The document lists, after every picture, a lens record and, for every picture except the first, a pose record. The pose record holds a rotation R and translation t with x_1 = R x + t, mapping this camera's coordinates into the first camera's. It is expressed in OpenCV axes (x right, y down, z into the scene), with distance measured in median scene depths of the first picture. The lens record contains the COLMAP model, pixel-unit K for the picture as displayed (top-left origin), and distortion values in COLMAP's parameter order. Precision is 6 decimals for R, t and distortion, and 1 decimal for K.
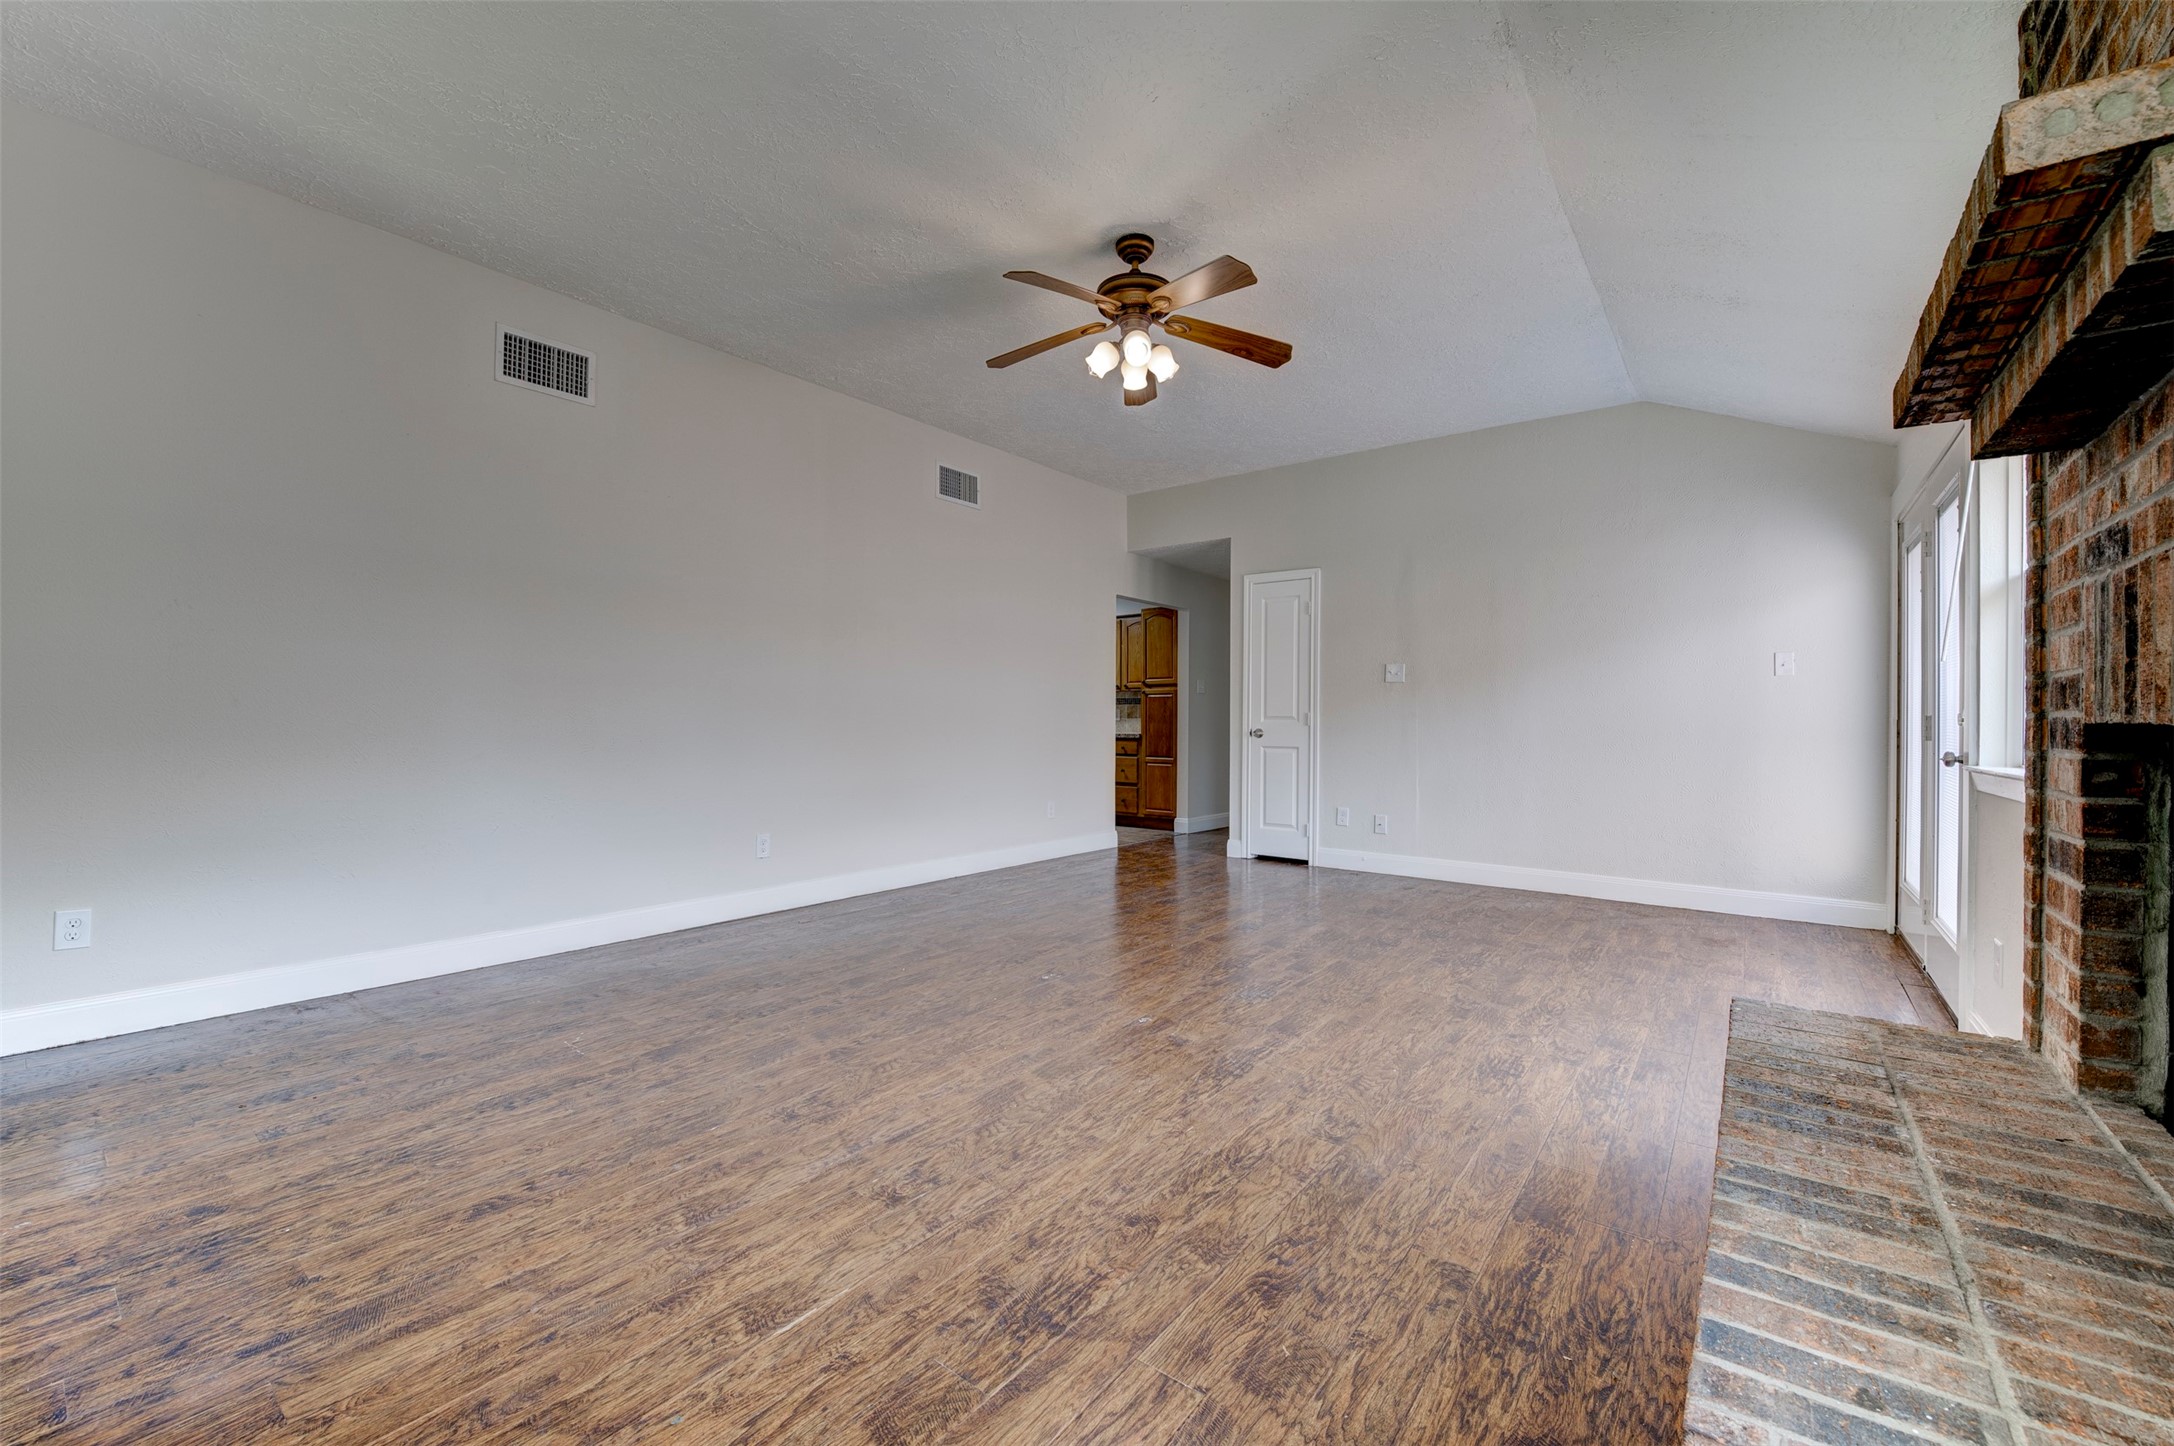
lens RADIAL K [[869.7, 0, 1089.8], [0, 869.7, 723.1], [0, 0, 1]] dist [-0.012675, -0.002486]
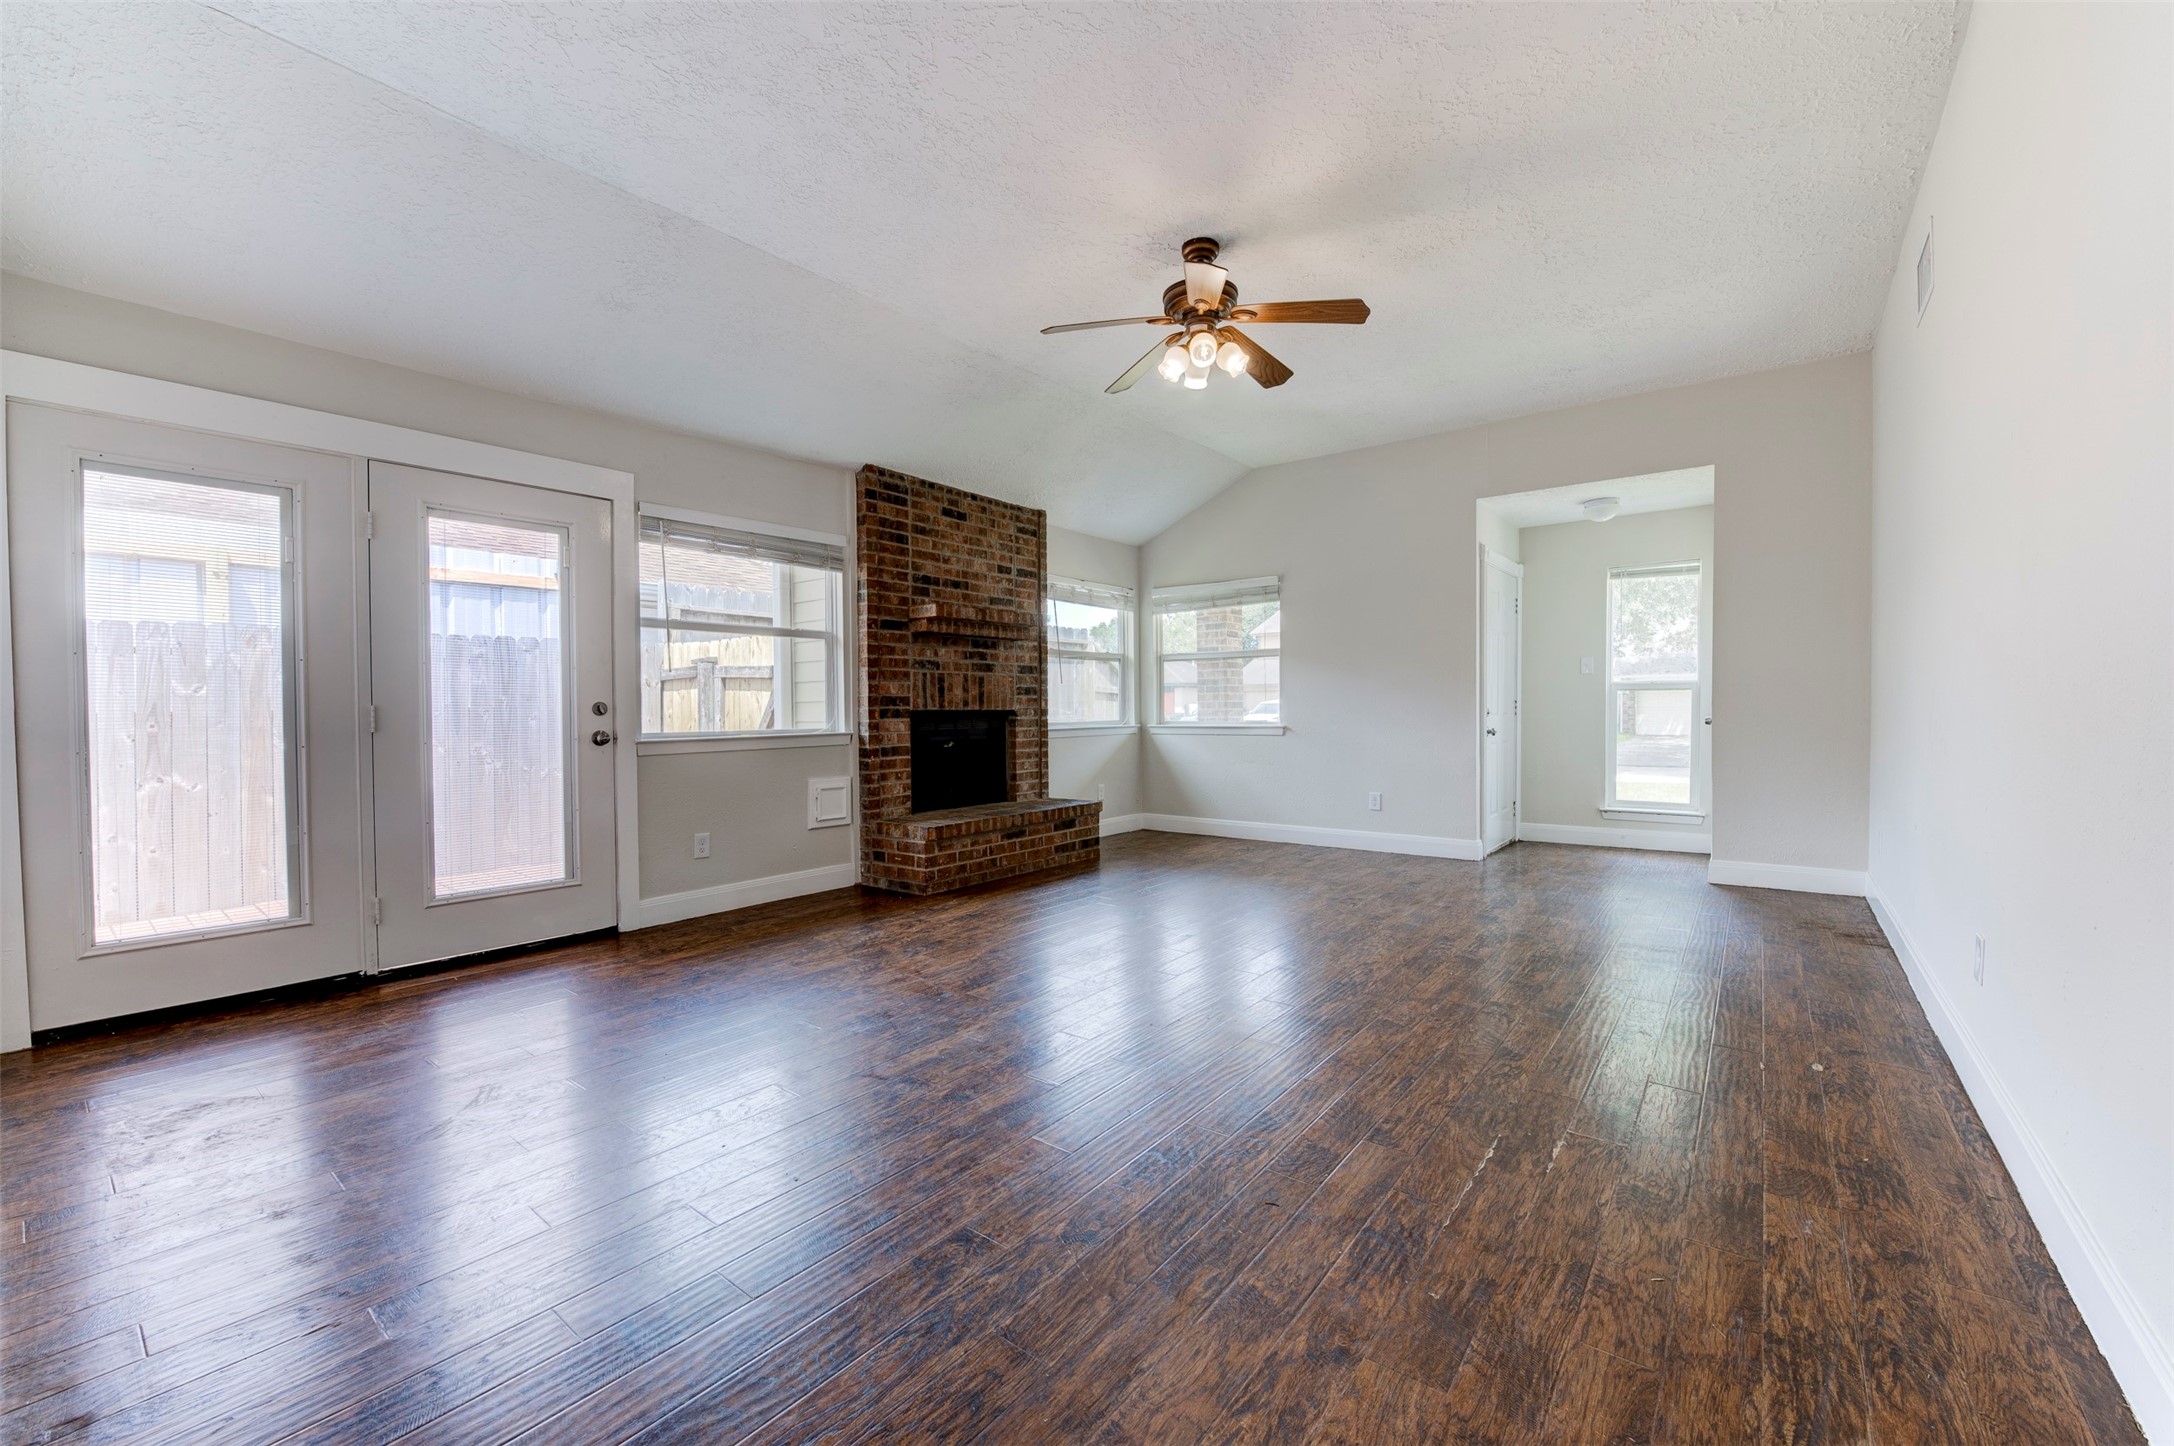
lens RADIAL K [[869.7, 0, 1089.8], [0, 869.7, 723.1], [0, 0, 1]] dist [-0.012675, -0.002486]
pose [[-0.999994, 0.002234, -0.002652, 0.194028], [0.002181, 0.999804, 0.019671, -0.006925], [0.002695, 0.019665, -0.999803, 2.094017]]
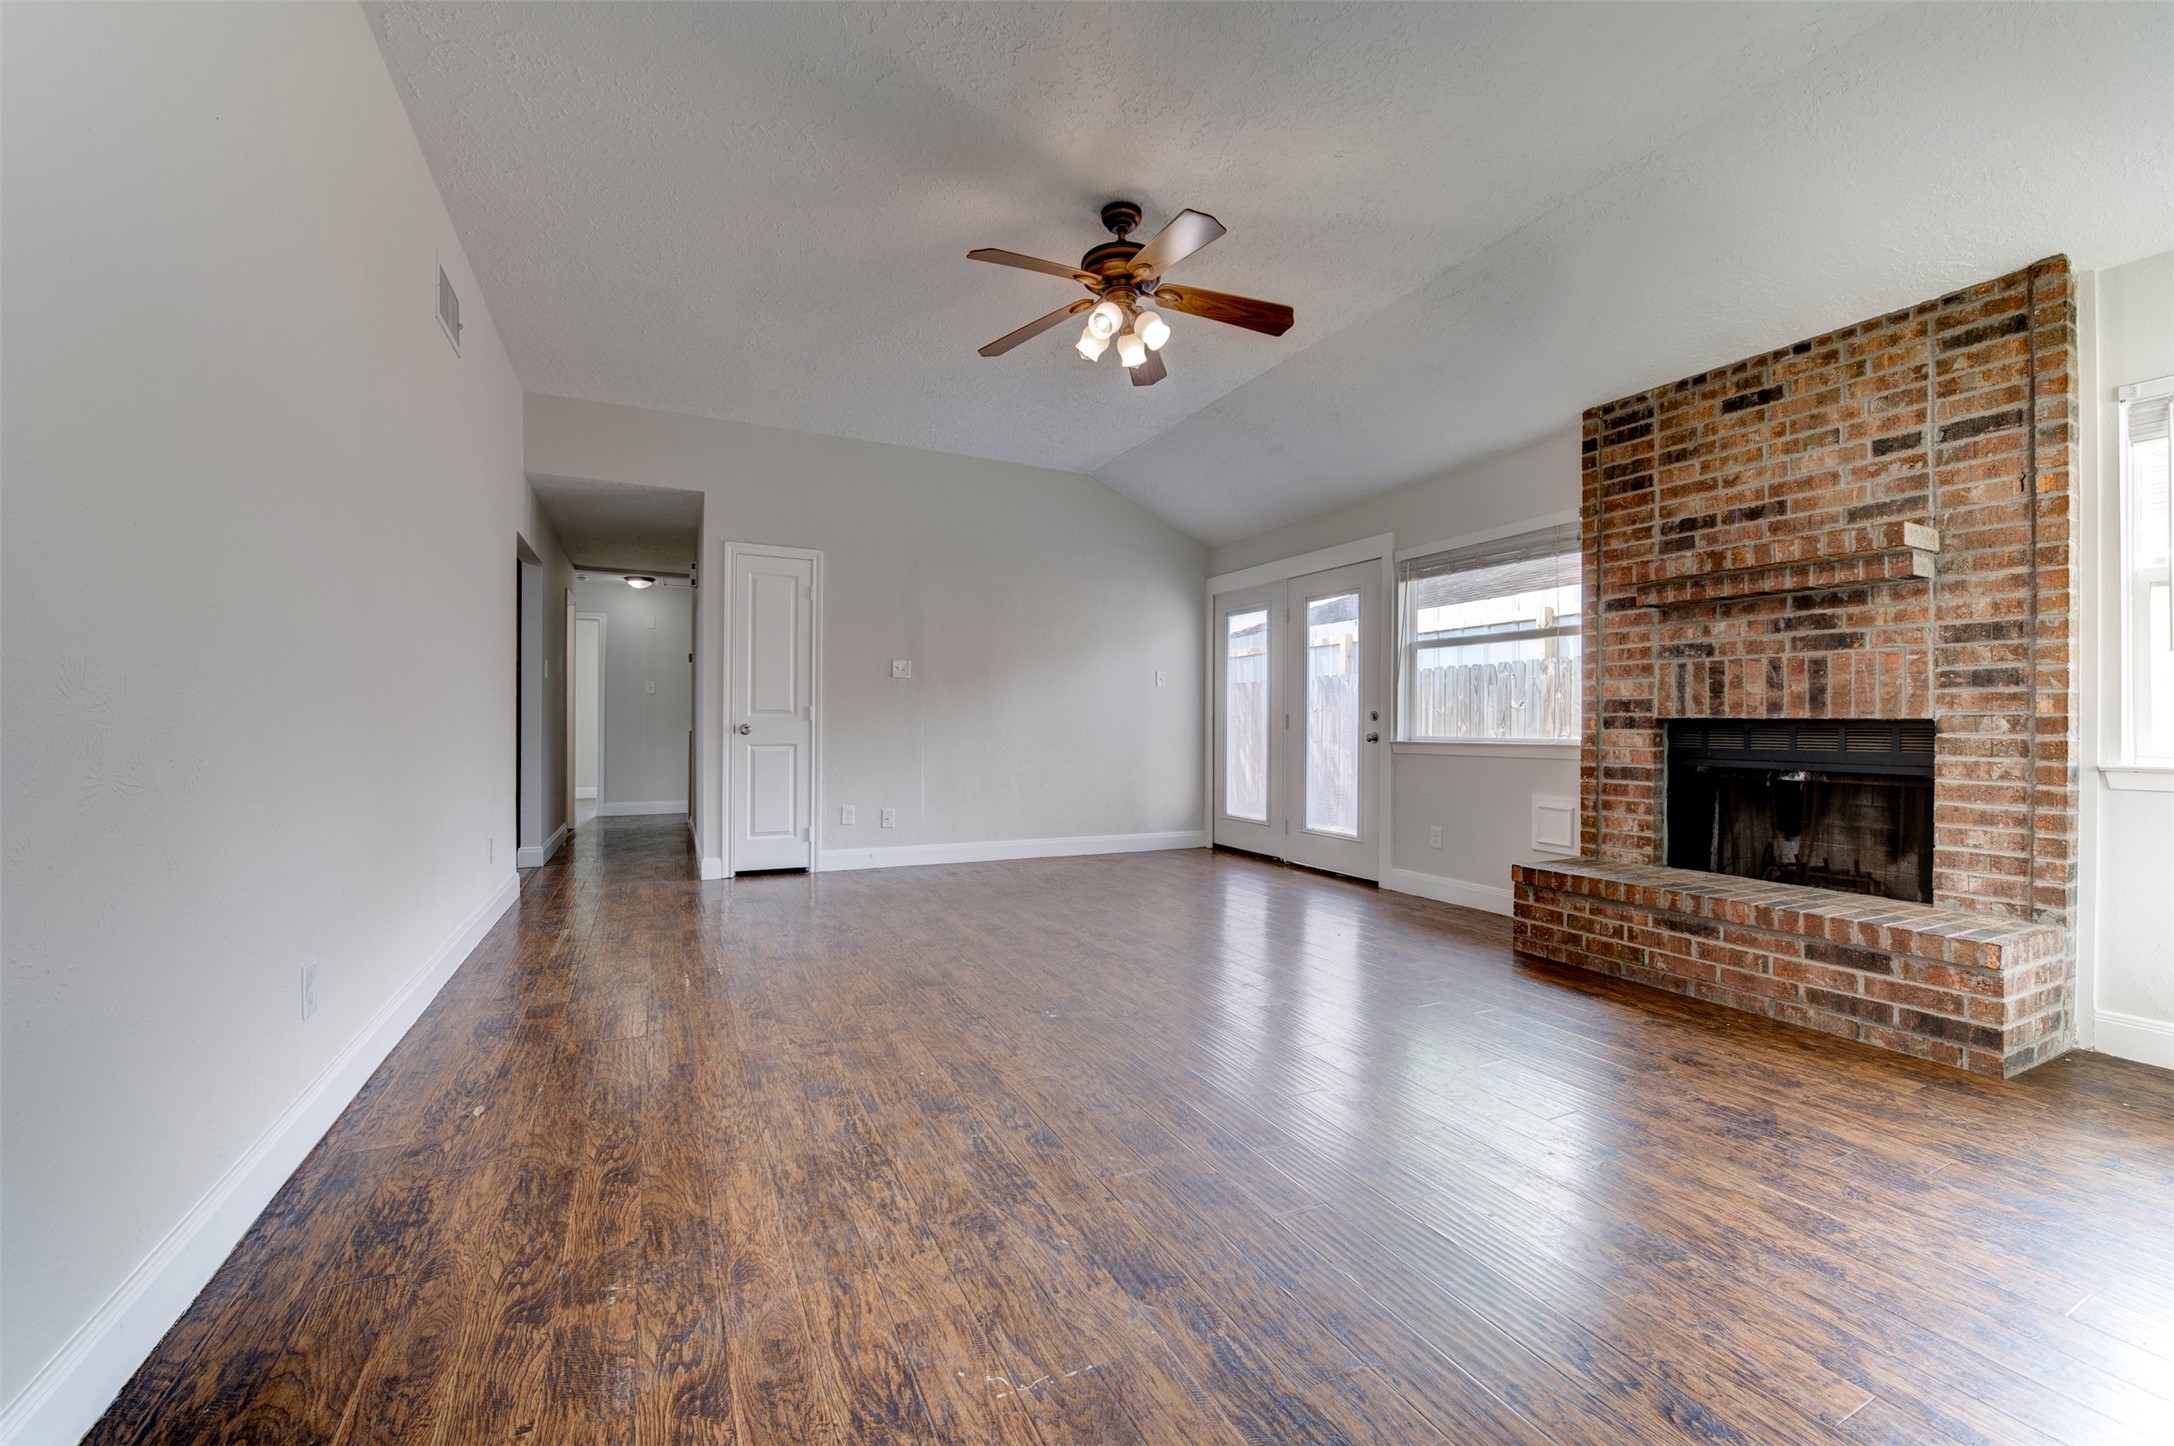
lens RADIAL K [[869.7, 0, 1089.8], [0, 869.7, 723.1], [0, 0, 1]] dist [-0.012675, -0.002486]
pose [[0.434467, -0.003009, 0.900683, -0.840657], [-0.001308, 0.999991, 0.003972, 0.003283], [-0.900687, -0.002904, 0.434459, 0.631149]]
